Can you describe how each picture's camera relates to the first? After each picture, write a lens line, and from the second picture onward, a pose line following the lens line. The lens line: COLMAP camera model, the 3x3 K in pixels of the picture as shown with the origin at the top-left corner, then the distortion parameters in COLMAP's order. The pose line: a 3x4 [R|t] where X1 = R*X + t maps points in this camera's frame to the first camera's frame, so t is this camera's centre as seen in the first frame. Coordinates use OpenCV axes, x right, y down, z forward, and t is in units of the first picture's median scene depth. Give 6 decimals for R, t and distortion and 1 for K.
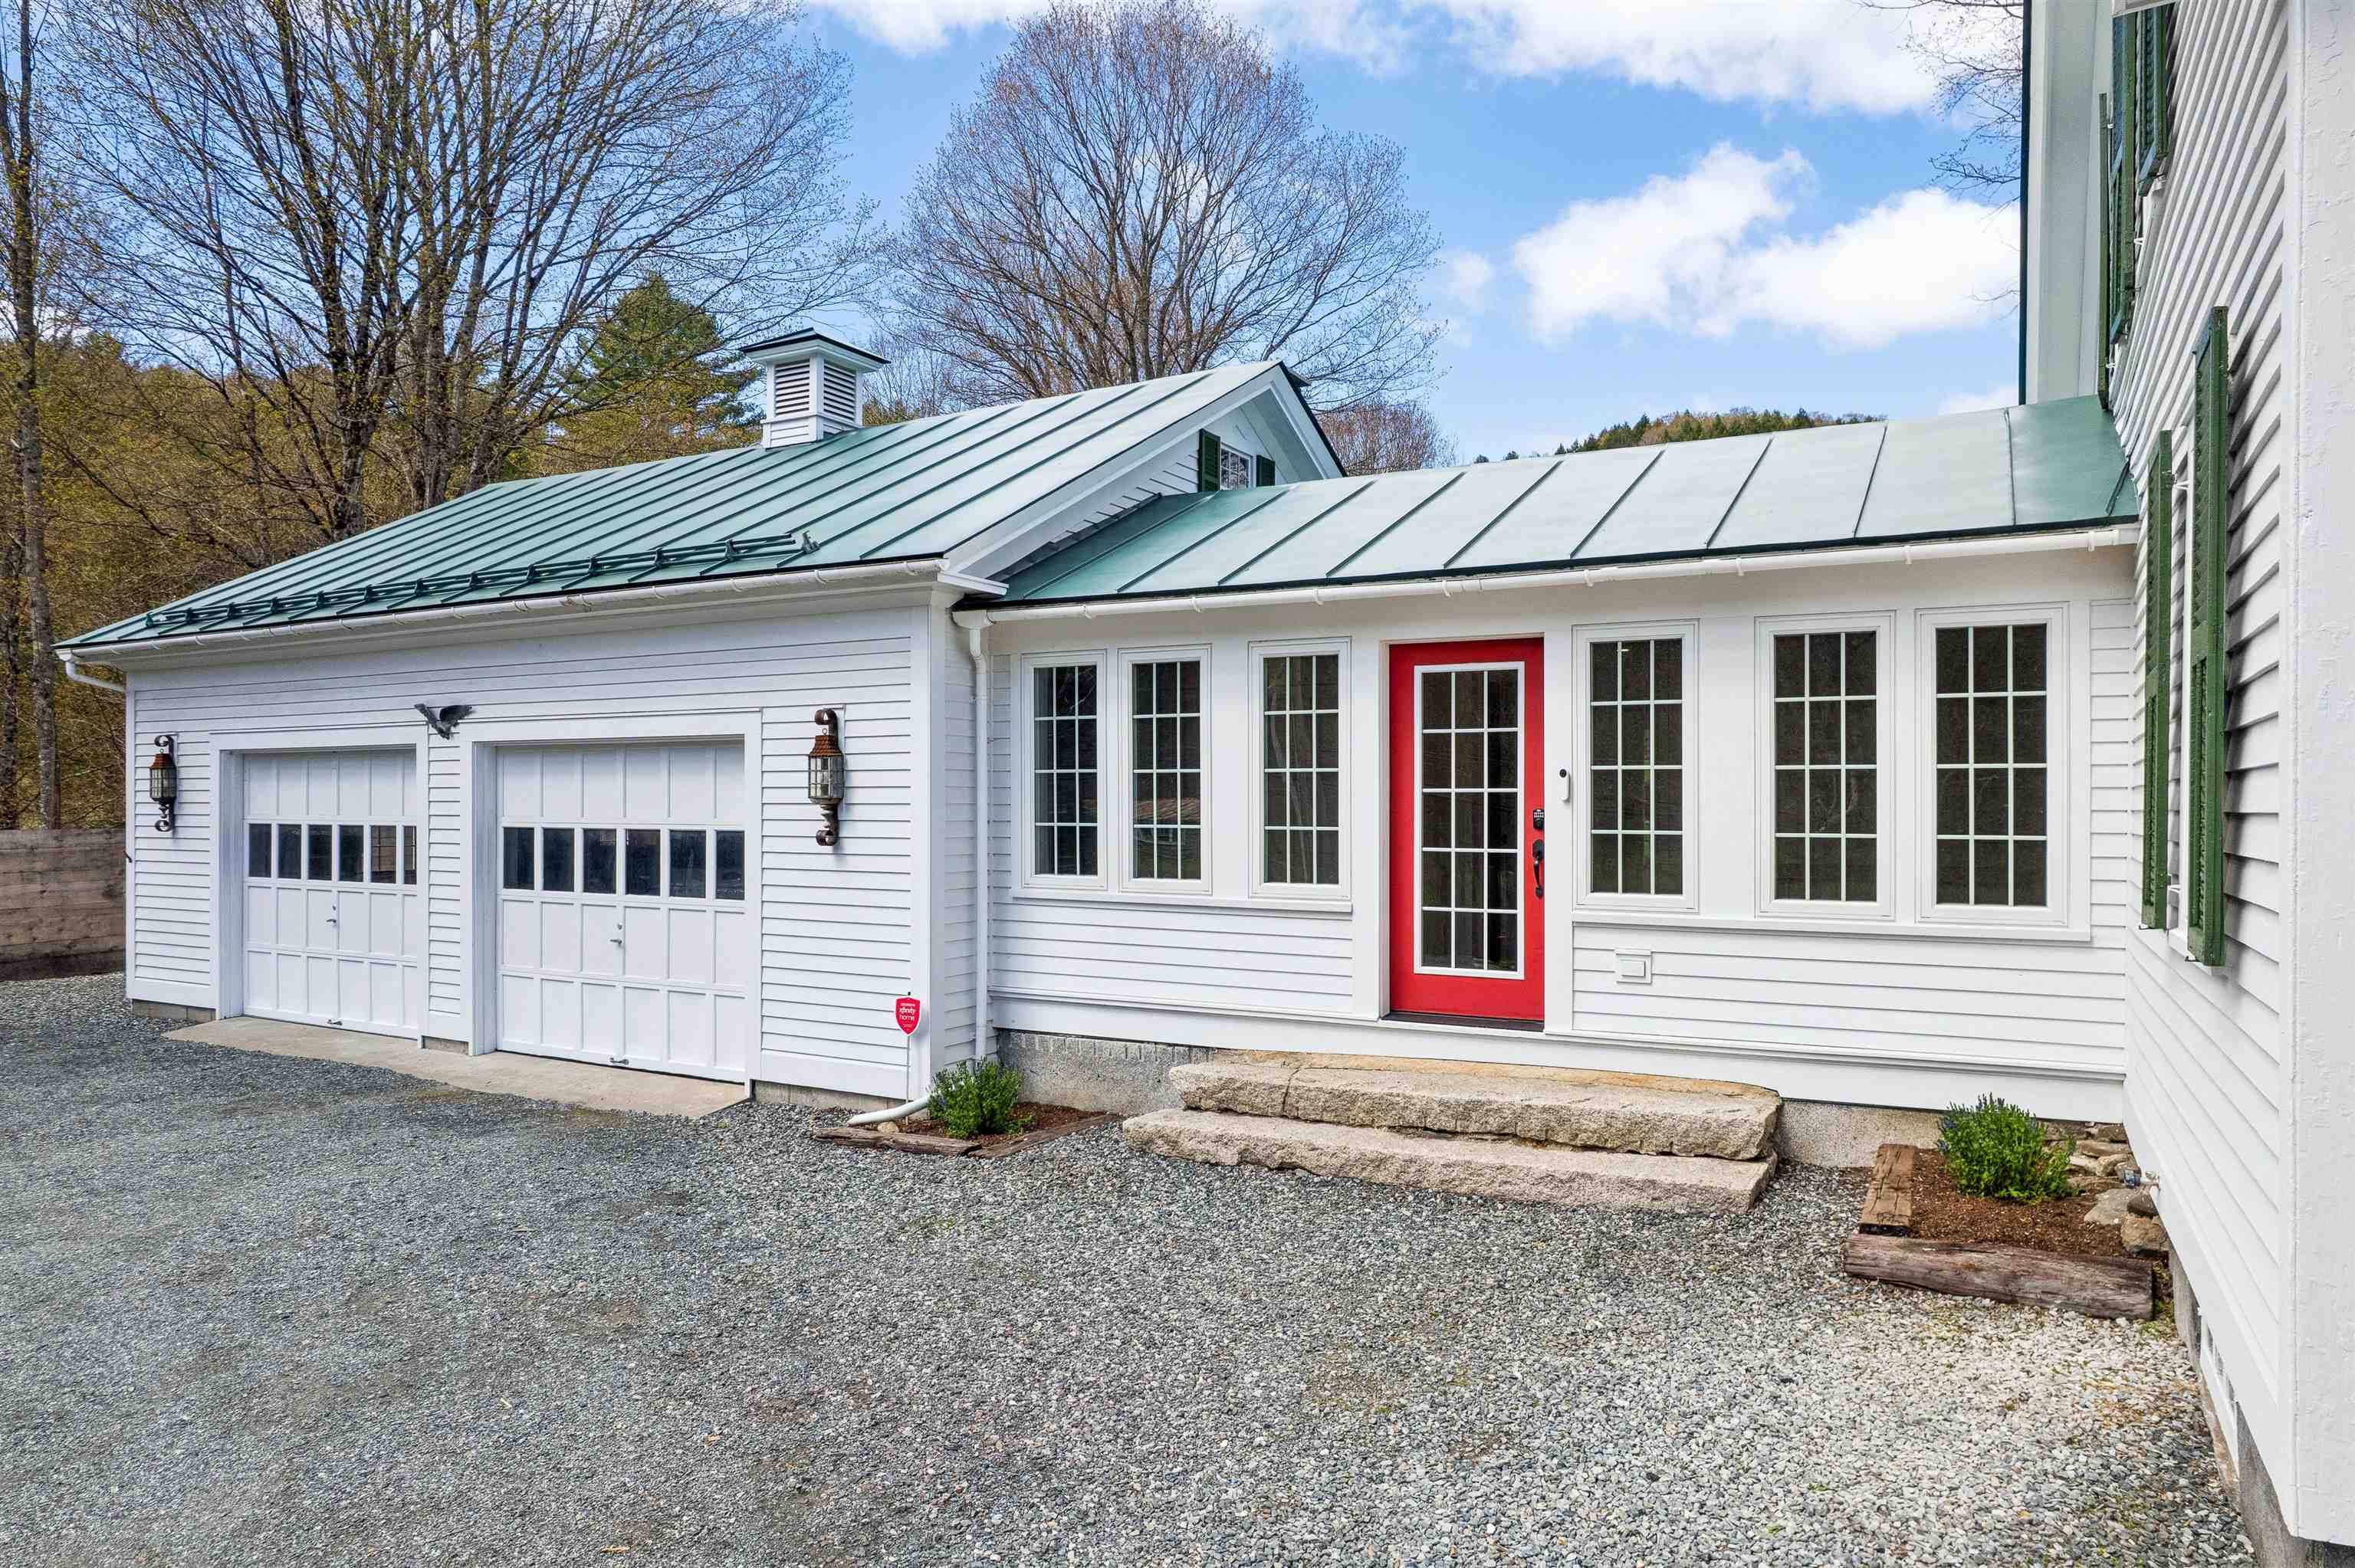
lens RADIAL K [[1514.1, 0, 1186.3], [0, 1514.1, 791.3], [0, 0, 1]] dist [-0.039820, 0.020597]
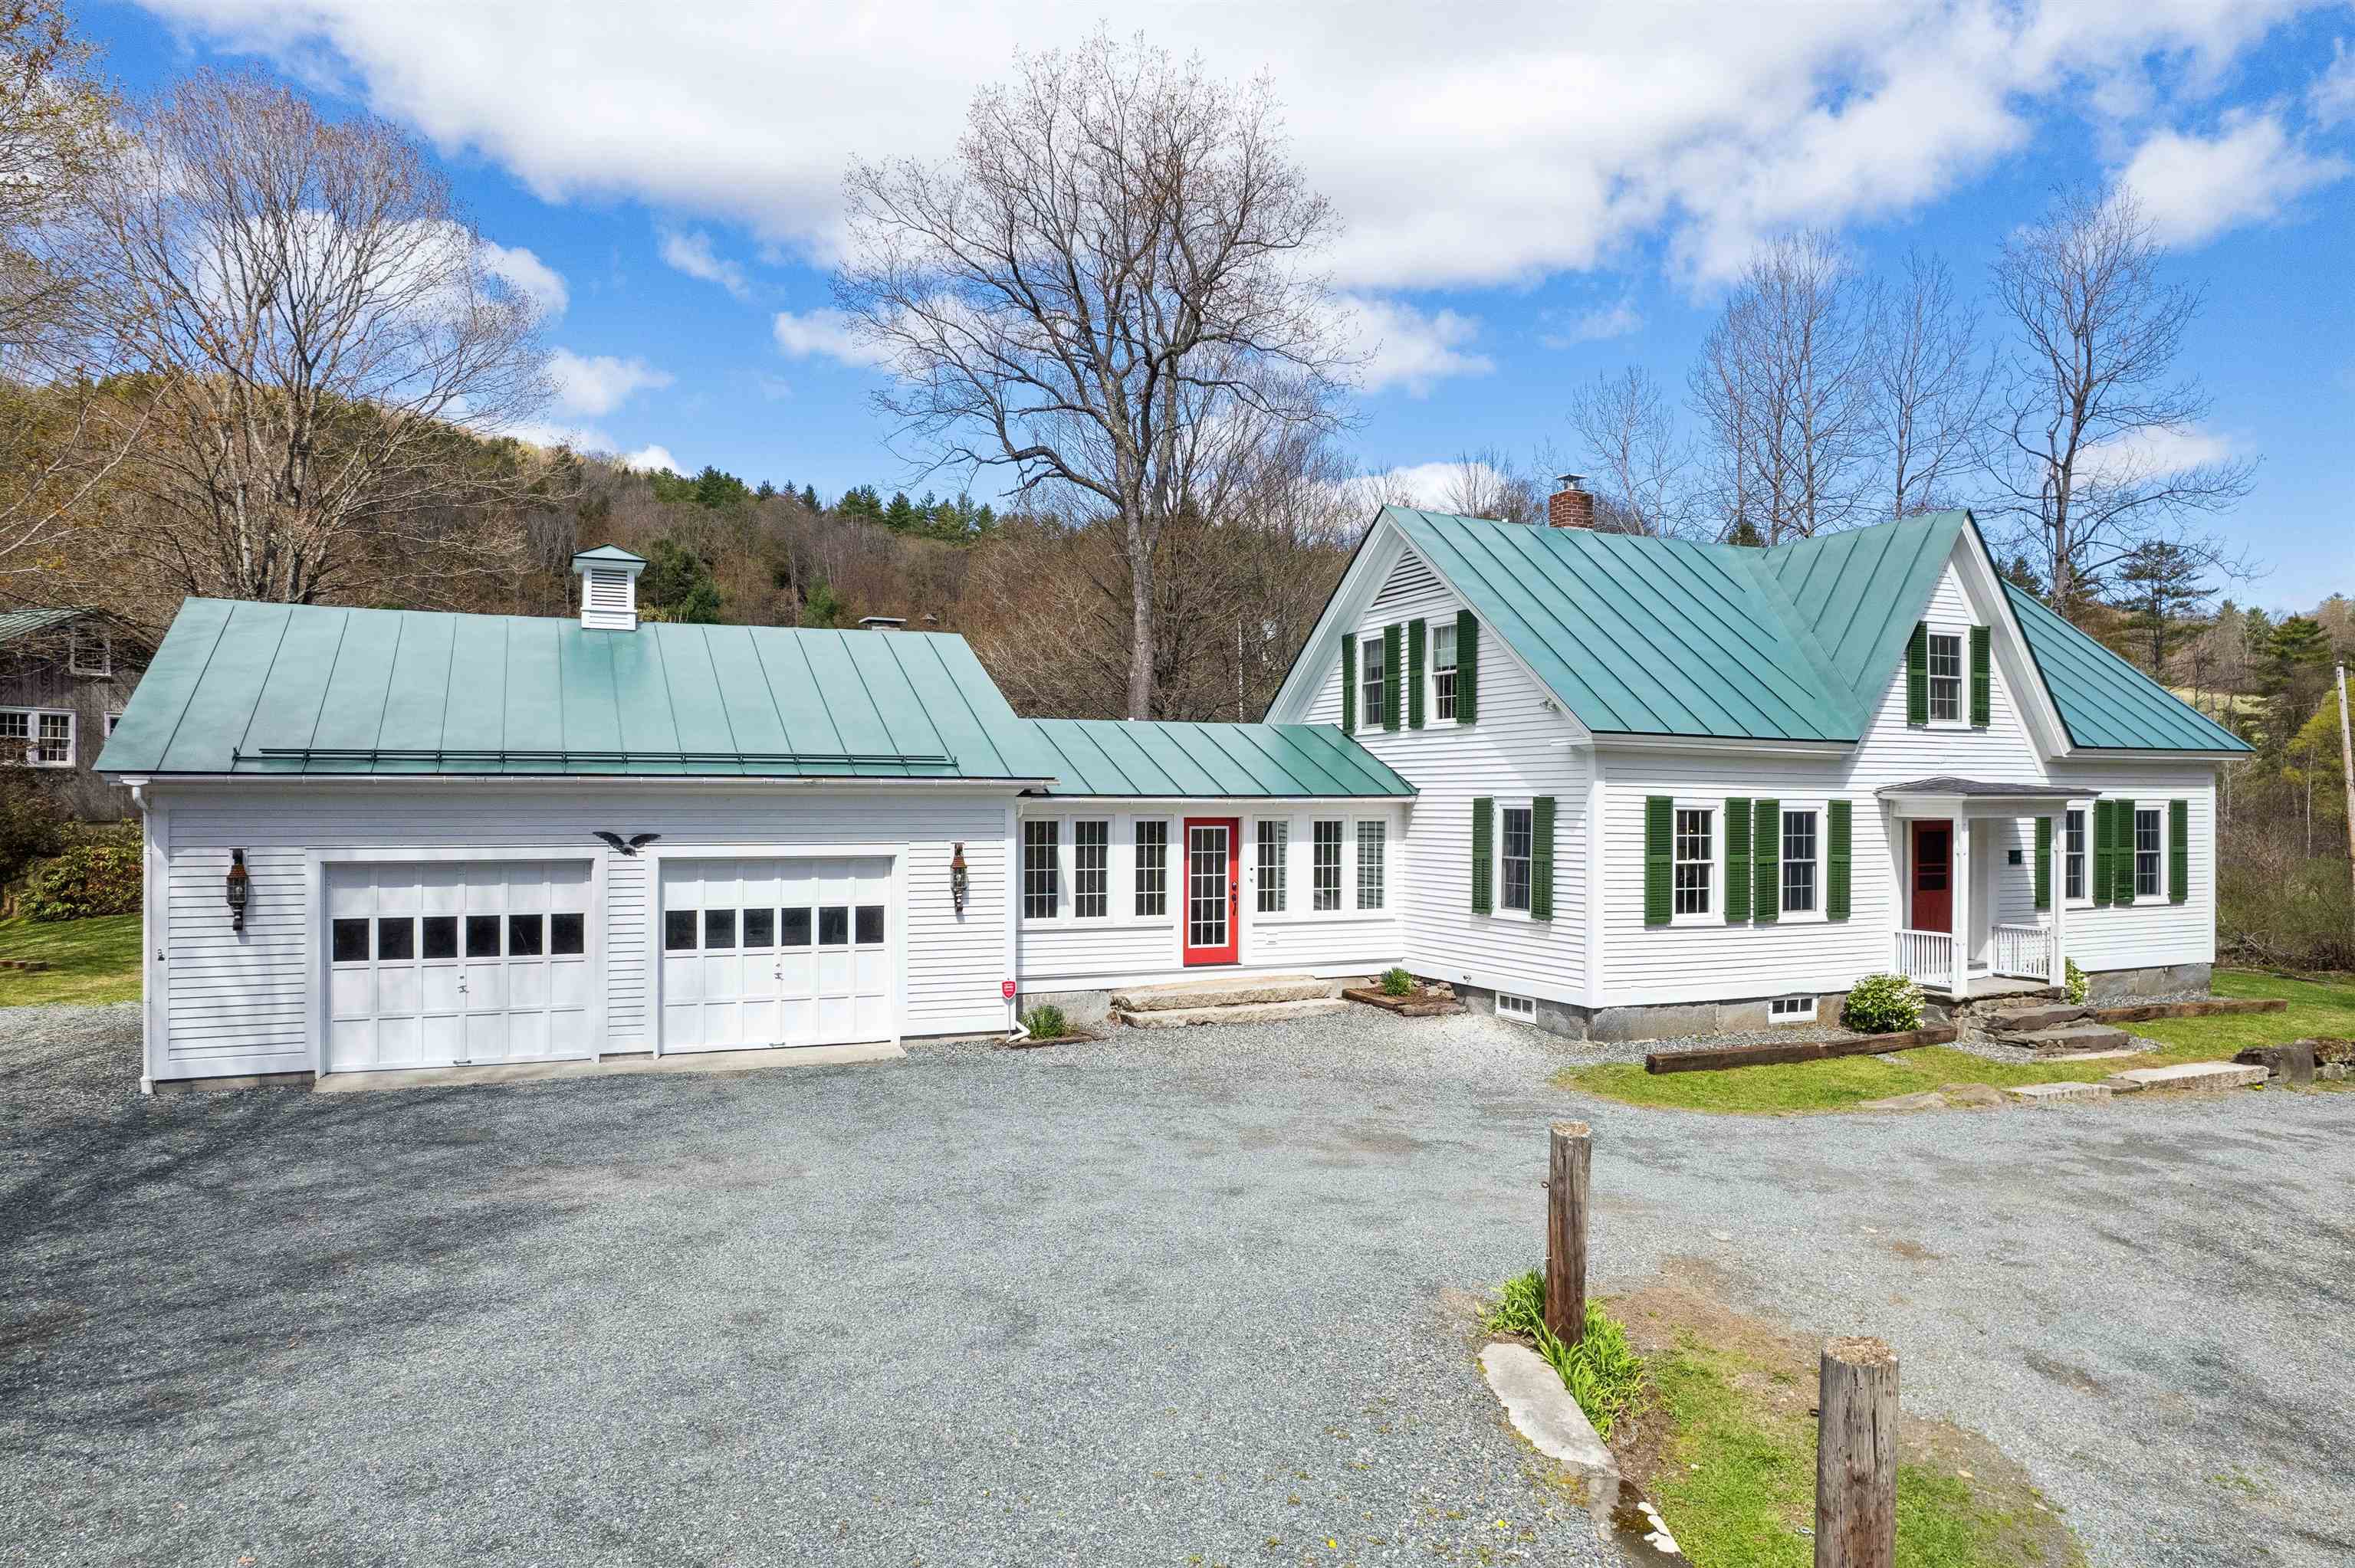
lens RADIAL K [[1514.1, 0, 1182.4], [0, 1514.1, 785.3], [0, 0, 1]] dist [-0.039820, 0.020597]
pose [[0.598123, 0.013221, 0.801295, -1.889517], [0.001218, 0.999848, -0.017406, -0.108159], [-0.801403, 0.011387, 0.598016, -0.501112]]
